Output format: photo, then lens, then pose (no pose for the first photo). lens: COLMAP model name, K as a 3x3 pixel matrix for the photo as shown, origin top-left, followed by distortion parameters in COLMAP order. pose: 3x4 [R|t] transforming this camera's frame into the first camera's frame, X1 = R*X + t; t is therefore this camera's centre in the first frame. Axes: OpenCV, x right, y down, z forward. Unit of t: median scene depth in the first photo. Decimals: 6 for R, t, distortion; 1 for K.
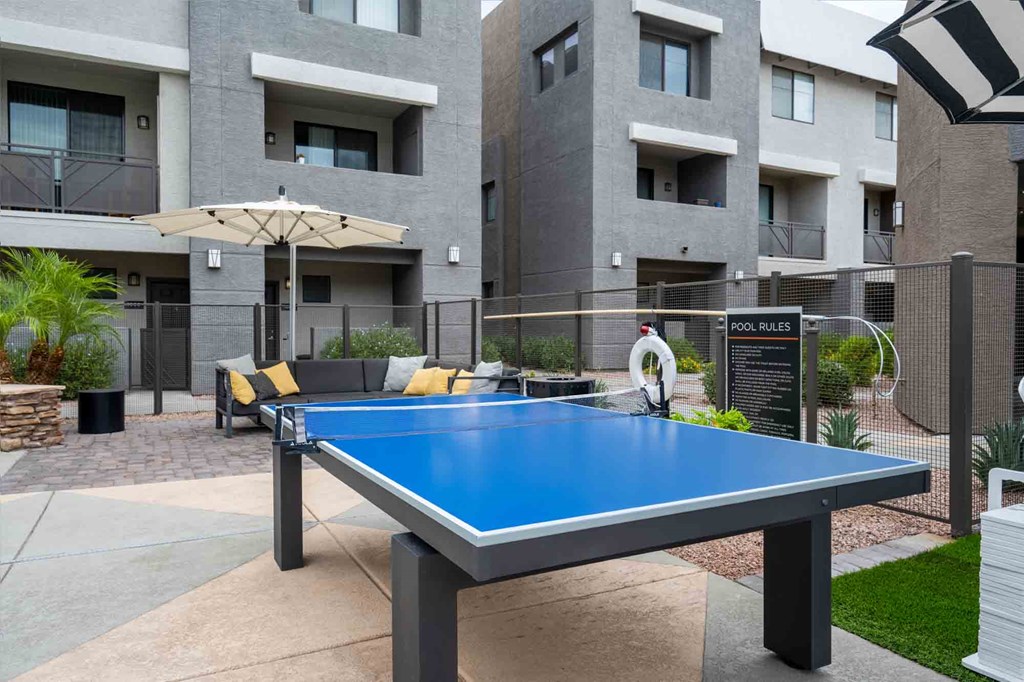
lens RADIAL K [[679.3, 0, 512.0], [0, 679.3, 341.0], [0, 0, 1]] dist [-0.005258, -0.001567]
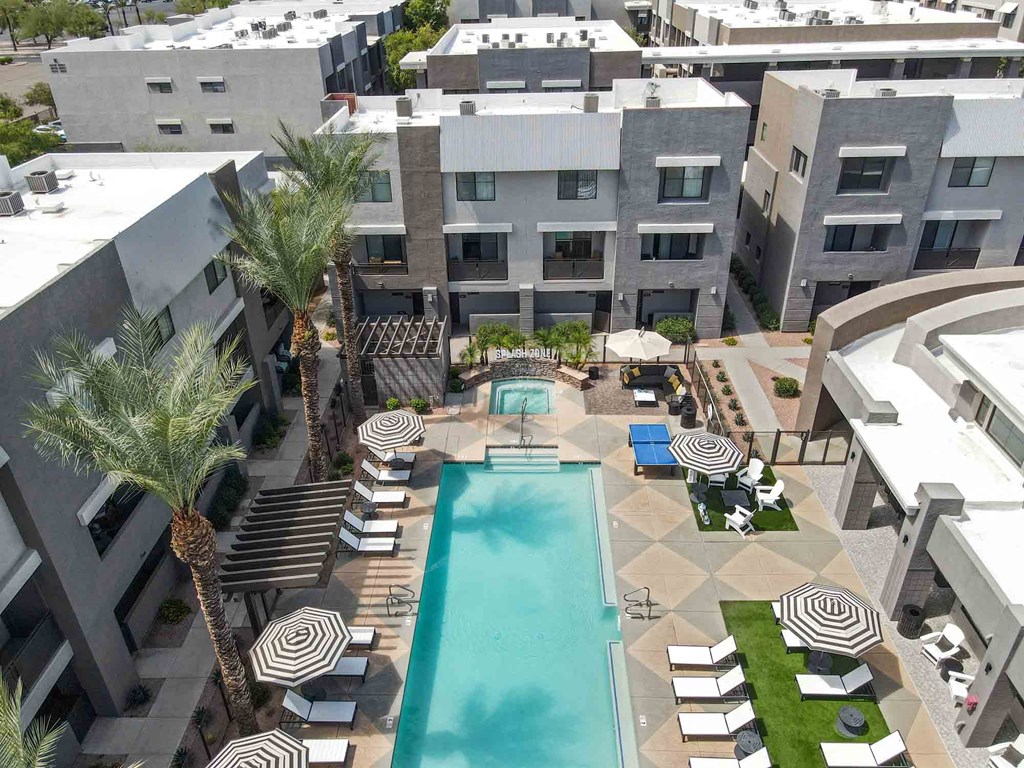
lens RADIAL K [[743.4, 0, 512.0], [0, 743.4, 384.0], [0, 0, 1]] dist [-0.001472, 0.008568]
pose [[0.867088, 0.239164, -0.436990, 0.618626], [0.011876, 0.867041, 0.498094, -1.364633], [0.498014, -0.437081, 0.748961, -1.723220]]
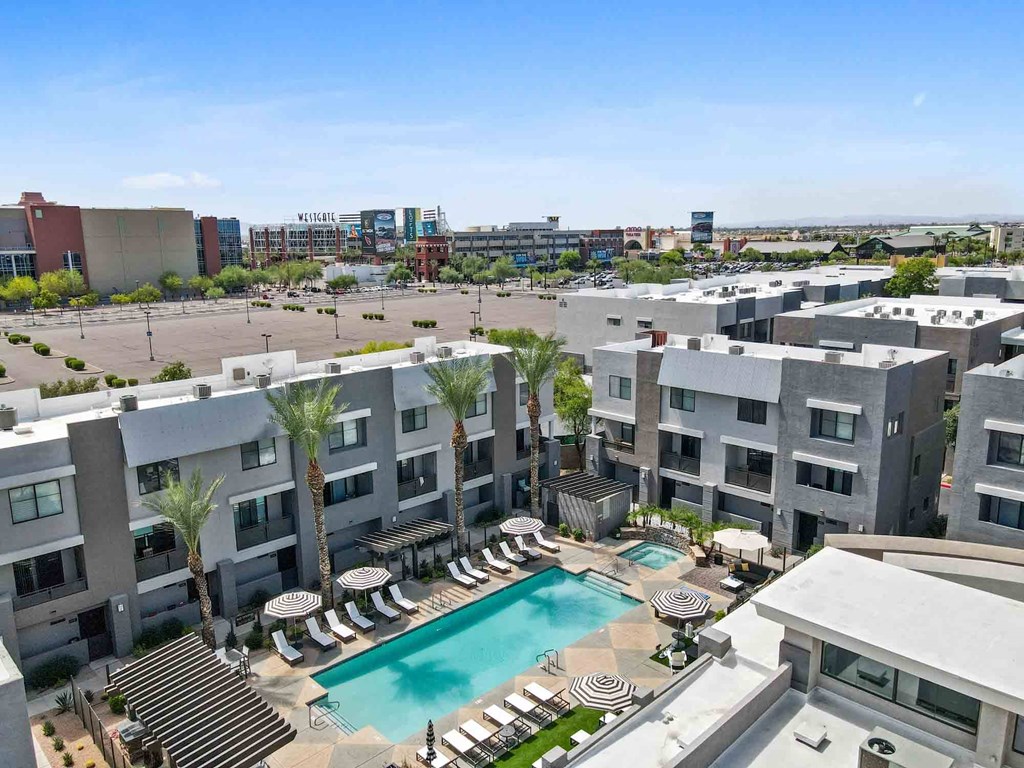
lens RADIAL K [[743.4, 0, 512.0], [0, 743.4, 384.0], [0, 0, 1]] dist [-0.001472, 0.008568]
pose [[0.273663, 0.187371, -0.943399, 2.498150], [-0.002288, 0.980966, 0.194168, -1.427289], [0.961823, -0.050978, 0.268882, -1.183489]]
